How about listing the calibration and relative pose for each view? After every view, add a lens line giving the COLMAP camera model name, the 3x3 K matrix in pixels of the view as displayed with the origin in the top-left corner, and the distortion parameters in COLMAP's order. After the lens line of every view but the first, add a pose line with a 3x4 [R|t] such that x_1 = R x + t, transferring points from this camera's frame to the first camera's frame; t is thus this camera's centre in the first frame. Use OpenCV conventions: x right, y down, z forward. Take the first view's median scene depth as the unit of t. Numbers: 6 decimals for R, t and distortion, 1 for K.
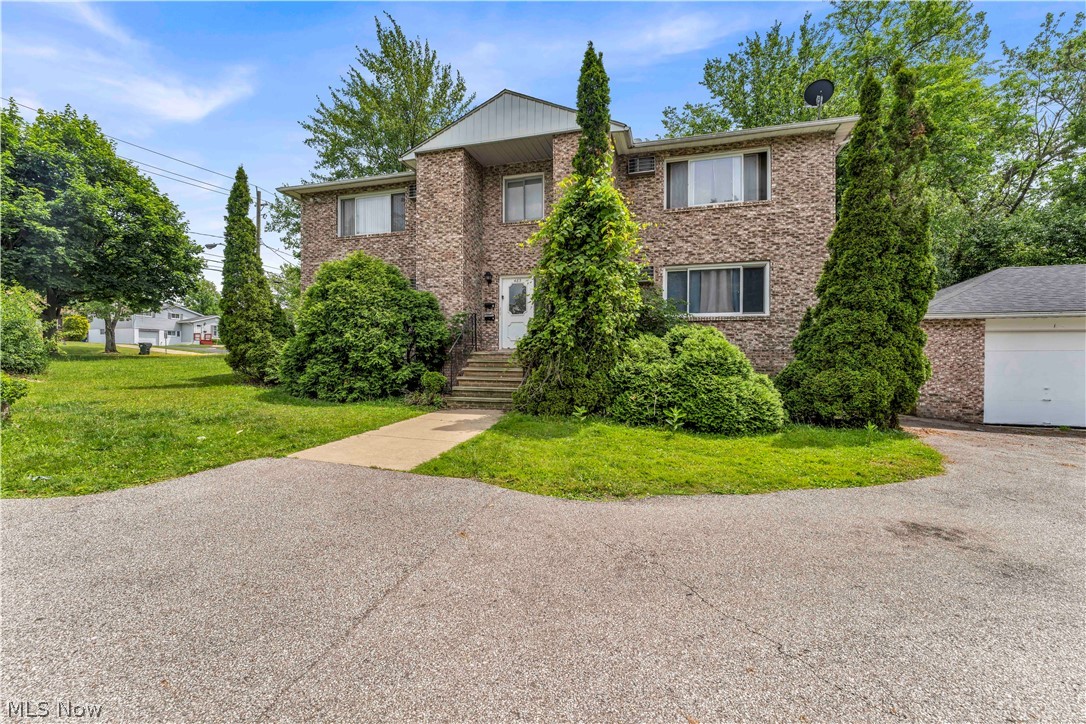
lens RADIAL K [[453.9, 0, 515.1], [0, 453.9, 359.9], [0, 0, 1]] dist [-0.004912, 0.000466]
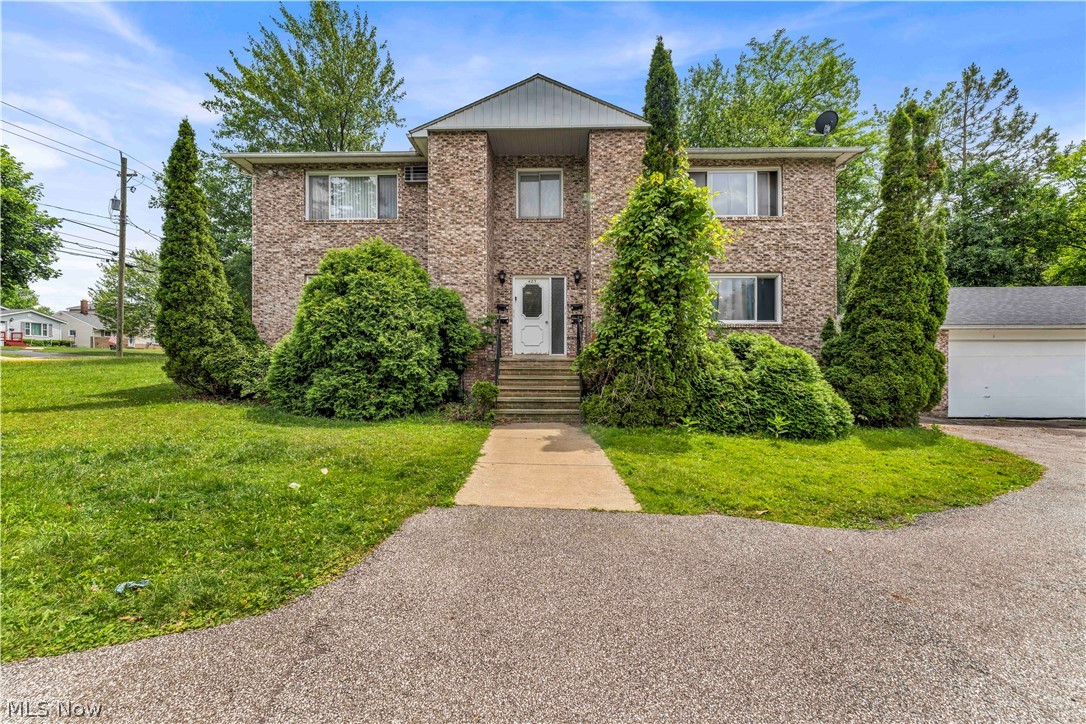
lens RADIAL K [[453.9, 0, 545.7], [0, 453.9, 359.8], [0, 0, 1]] dist [-0.004912, 0.000466]
pose [[0.964110, -0.003668, 0.265478, -0.268253], [0.005503, 0.999966, -0.006167, -0.008831], [-0.265446, 0.007407, 0.964097, 0.115698]]
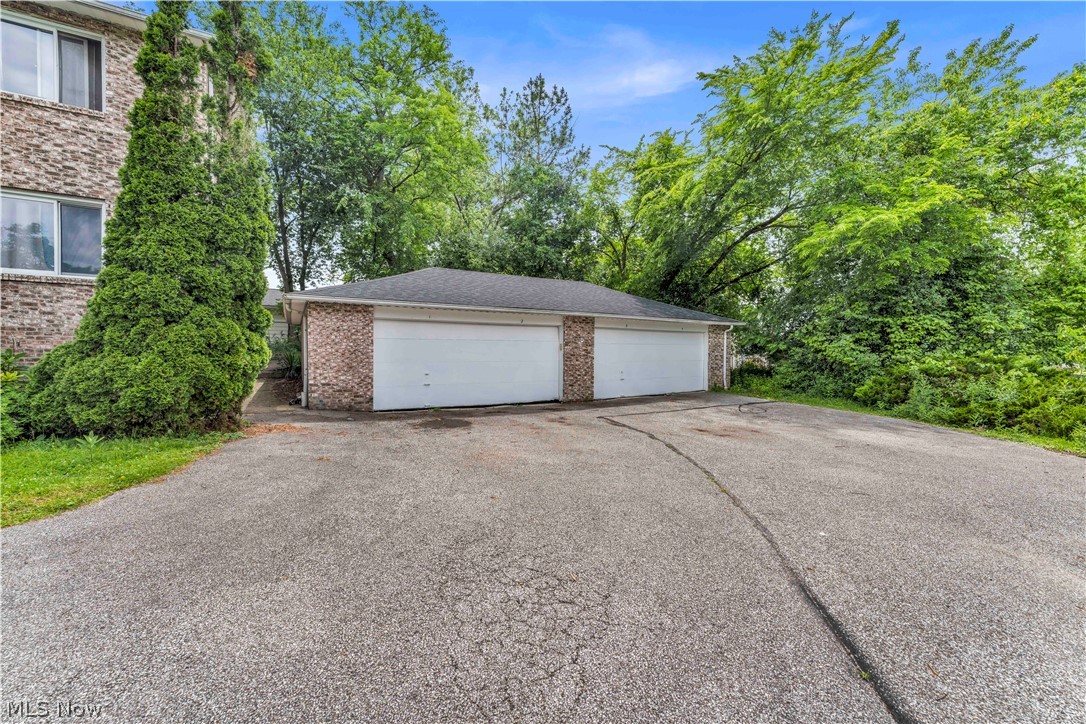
lens RADIAL K [[453.9, 0, 544.6], [0, 453.9, 359.2], [0, 0, 1]] dist [-0.004912, 0.000466]
pose [[0.683284, -0.005928, 0.730129, 0.526023], [0.001782, 0.999978, 0.006451, 0.019487], [-0.730151, -0.003106, 0.683279, 0.039790]]
